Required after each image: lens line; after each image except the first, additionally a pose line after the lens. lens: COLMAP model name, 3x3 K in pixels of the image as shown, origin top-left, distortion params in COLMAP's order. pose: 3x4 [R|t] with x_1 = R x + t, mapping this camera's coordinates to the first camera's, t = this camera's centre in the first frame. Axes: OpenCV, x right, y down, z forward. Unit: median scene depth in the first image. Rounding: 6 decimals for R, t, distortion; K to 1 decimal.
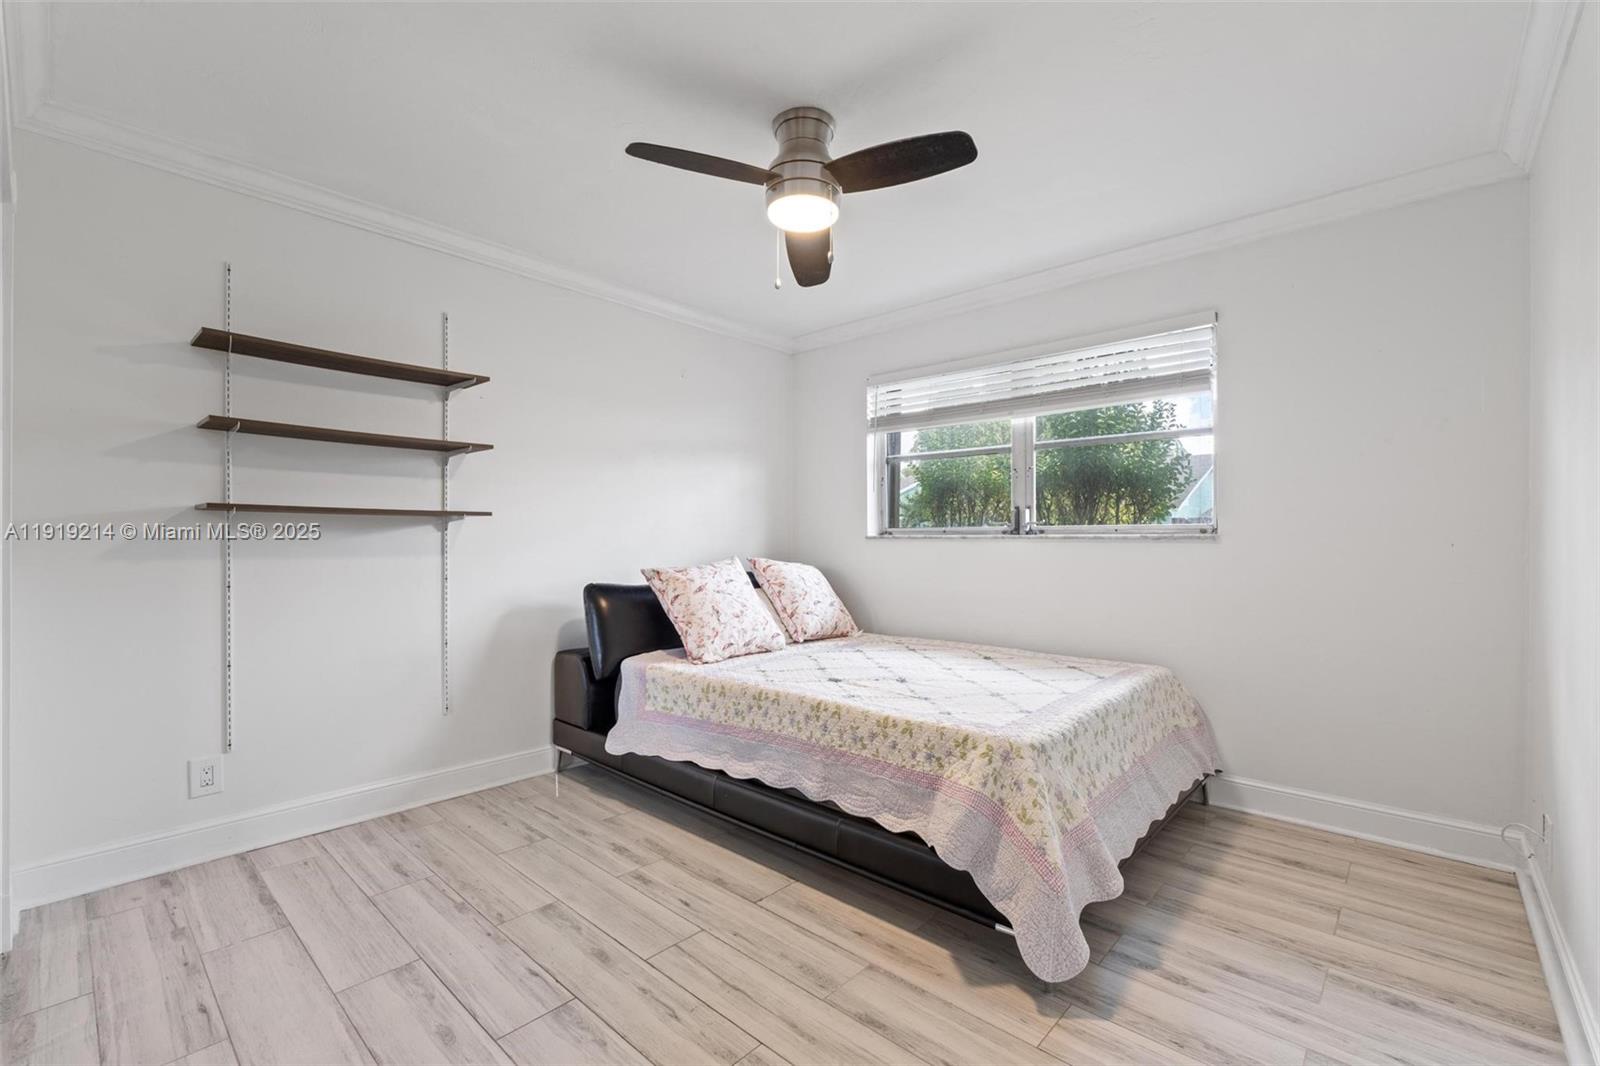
lens RADIAL K [[686.5, 0, 796.6], [0, 686.5, 534.8], [0, 0, 1]] dist [-0.002790, -0.000968]
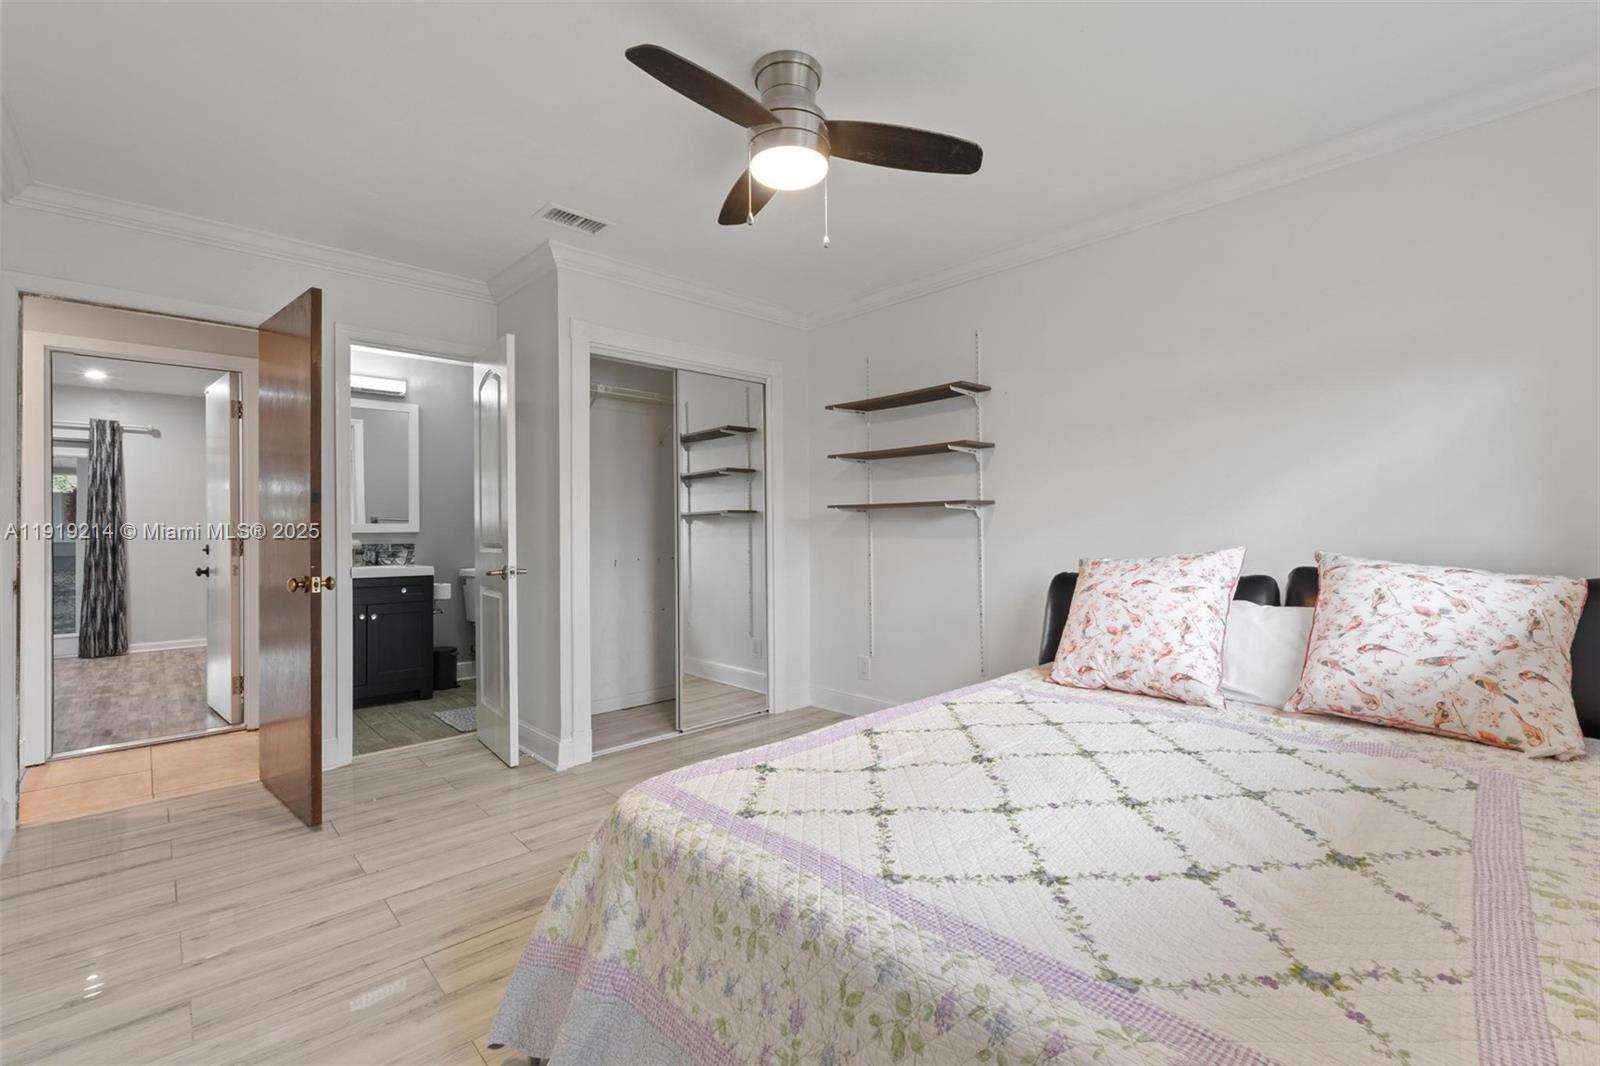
lens RADIAL K [[686.5, 0, 791.9], [0, 686.5, 533.1], [0, 0, 1]] dist [-0.002790, -0.000968]
pose [[-0.088307, 0.006328, -0.996073, 0.667830], [0.023738, 0.999709, 0.004247, 0.008399], [0.995810, -0.023270, -0.088431, 0.783720]]
